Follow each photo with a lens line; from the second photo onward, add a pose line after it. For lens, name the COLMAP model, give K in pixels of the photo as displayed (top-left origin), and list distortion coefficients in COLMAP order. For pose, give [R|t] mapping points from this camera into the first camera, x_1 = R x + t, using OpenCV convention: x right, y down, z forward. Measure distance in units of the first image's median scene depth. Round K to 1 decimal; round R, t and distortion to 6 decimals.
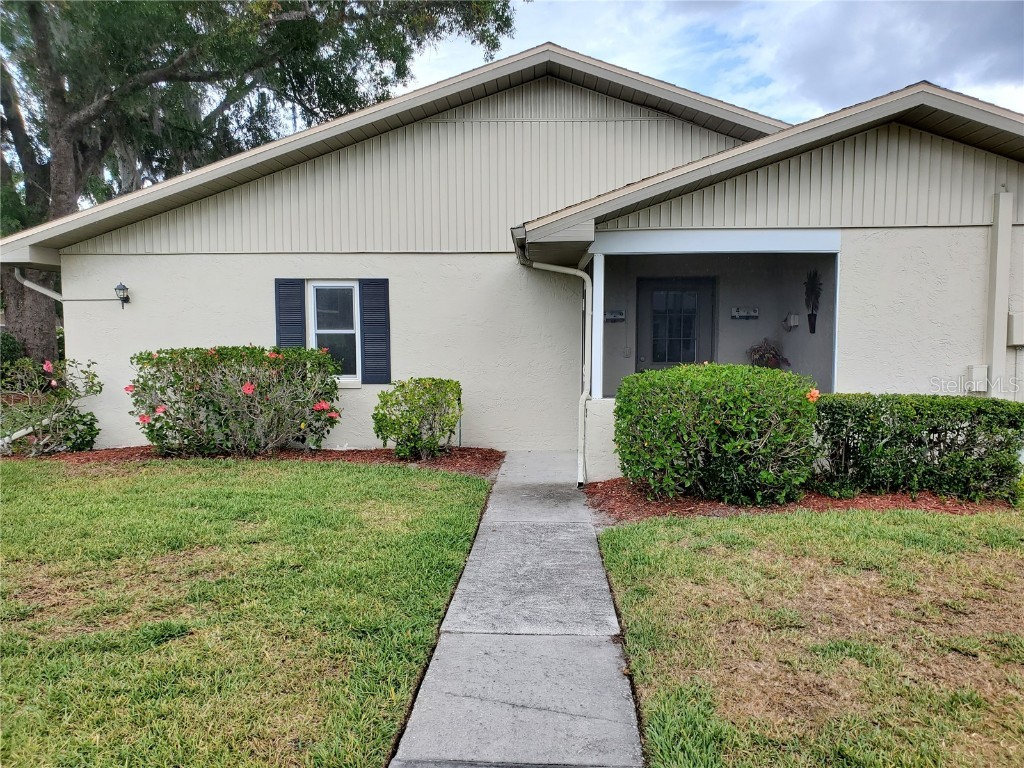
lens RADIAL K [[798.5, 0, 512.0], [0, 798.5, 384.0], [0, 0, 1]] dist [0.117496, -0.286277]
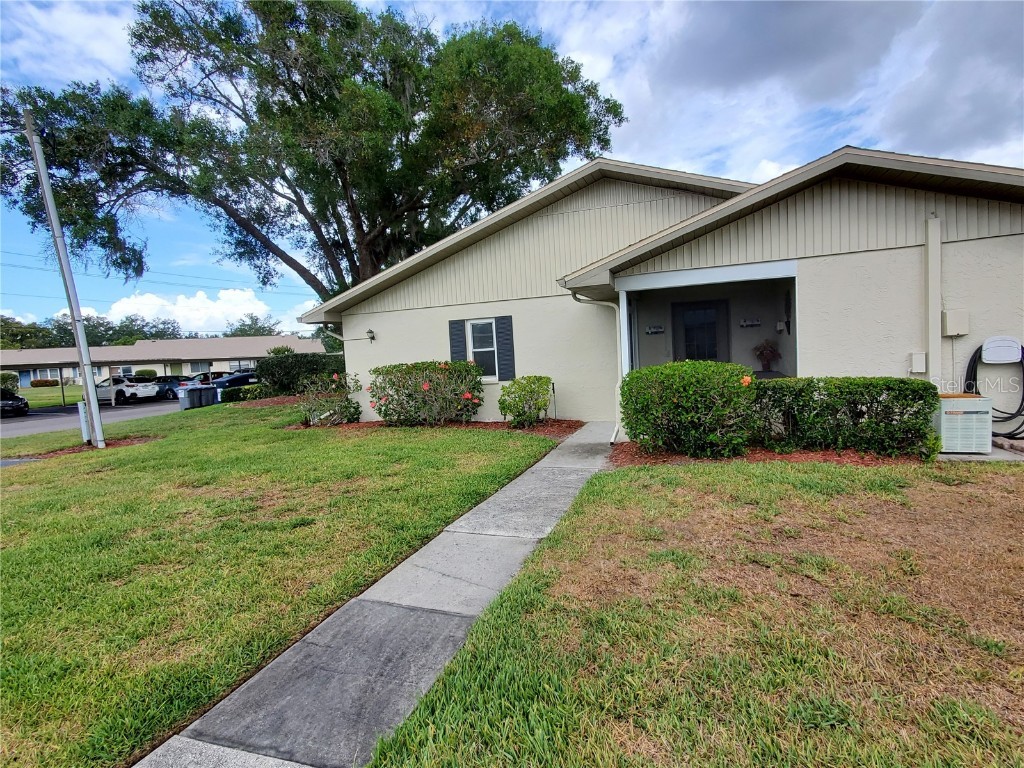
lens RADIAL K [[517.2, 0, 512.4], [0, 517.2, 369.4], [0, 0, 1]] dist [-0.004355, -0.000656]
pose [[0.954216, -0.038873, -0.296581, 0.201958], [0.034109, 0.999193, -0.021222, -0.000565], [0.297166, 0.010135, 0.954772, 0.004903]]
